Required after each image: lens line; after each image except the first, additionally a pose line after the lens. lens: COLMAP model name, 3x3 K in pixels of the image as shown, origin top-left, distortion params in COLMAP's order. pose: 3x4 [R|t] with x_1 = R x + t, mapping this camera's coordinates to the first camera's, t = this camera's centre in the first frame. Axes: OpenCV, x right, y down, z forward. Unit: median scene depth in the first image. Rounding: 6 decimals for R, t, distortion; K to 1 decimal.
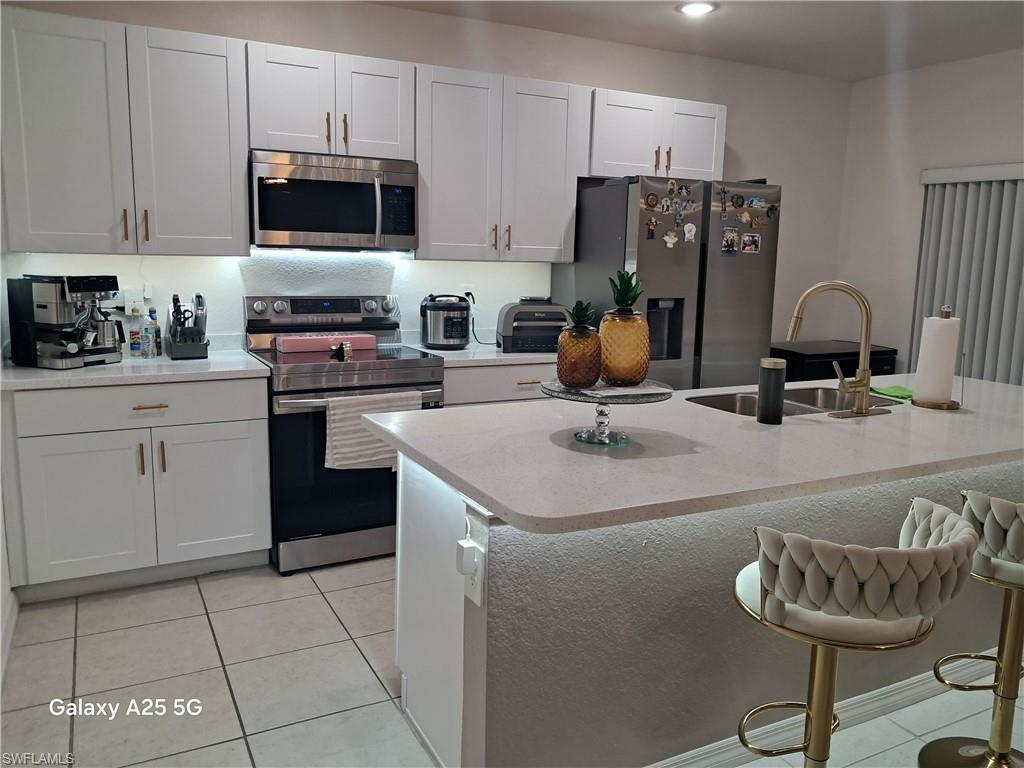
lens RADIAL K [[808.5, 0, 512.0], [0, 808.5, 384.0], [0, 0, 1]] dist [0.089208, -0.197915]
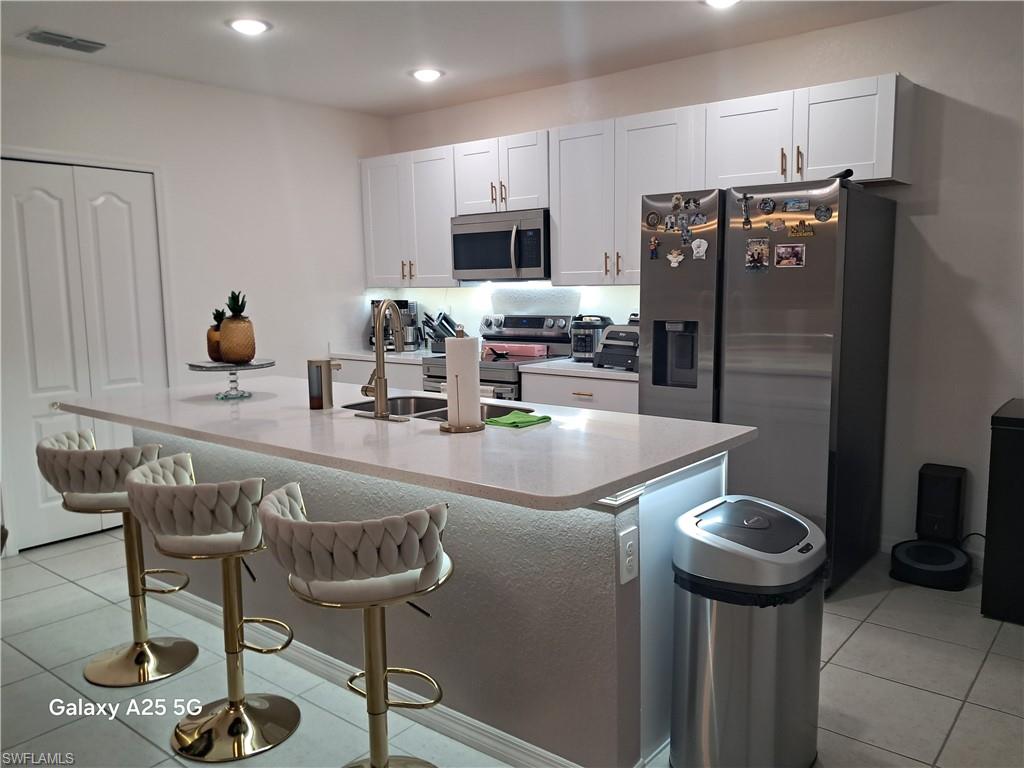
lens RADIAL K [[798.6, 0, 519.5], [0, 798.6, 388.8], [0, 0, 1]] dist [0.014886, -0.028696]
pose [[0.395990, 0.093674, -0.913464, 0.986570], [-0.122915, 0.991238, 0.048366, -0.051766], [0.909991, 0.093126, 0.404035, 0.484548]]
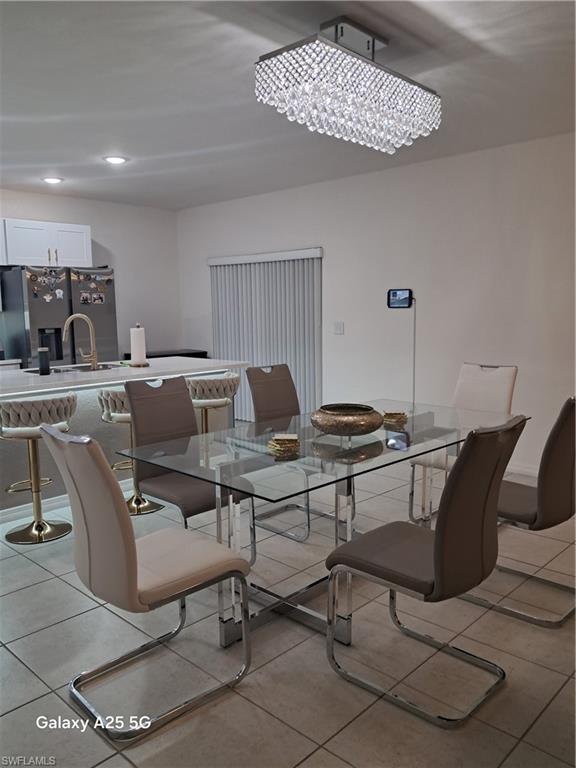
lens RADIAL K [[604.4, 0, 288.0], [0, 604.4, 384.0], [0, 0, 1]] dist [0.001947, -0.012401]
pose [[0.943420, -0.077073, 0.322518, 0.256814], [0.087582, 0.995991, -0.018178, 0.103026], [-0.319824, 0.045396, 0.946389, -0.535564]]
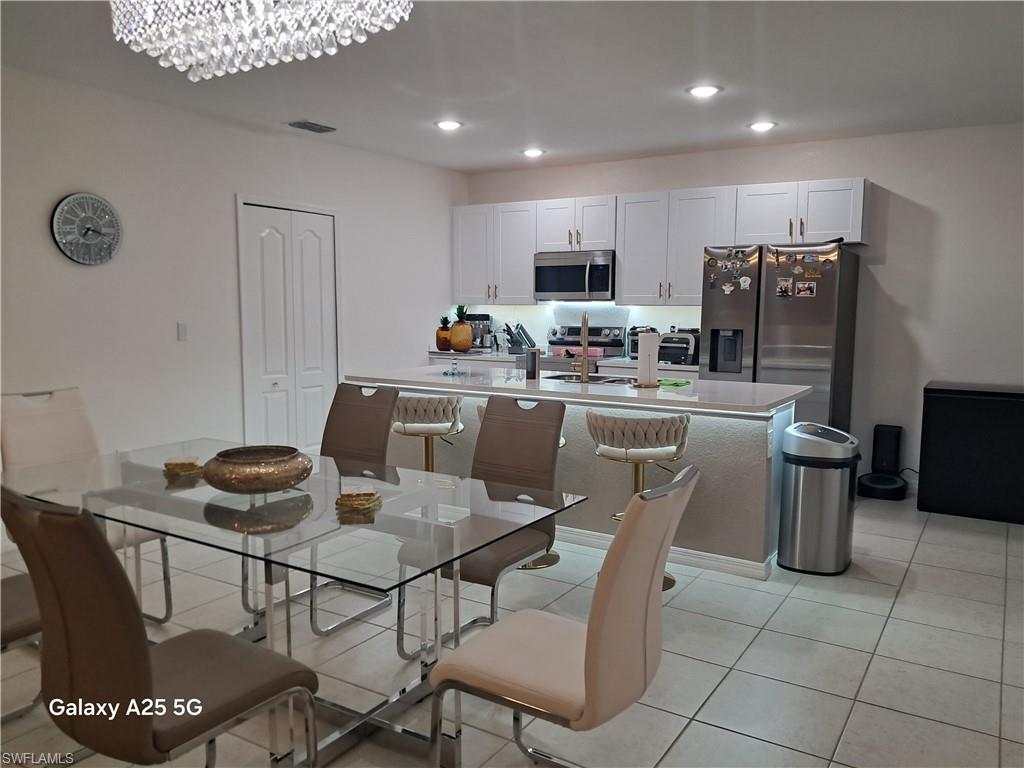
lens RADIAL K [[798.6, 0, 519.5], [0, 798.6, 388.8], [0, 0, 1]] dist [0.014886, -0.028696]
pose [[0.513593, 0.072283, -0.854984, 1.243287], [-0.131386, 0.991319, 0.004885, 0.040948], [0.847915, 0.109824, 0.518632, -0.031132]]
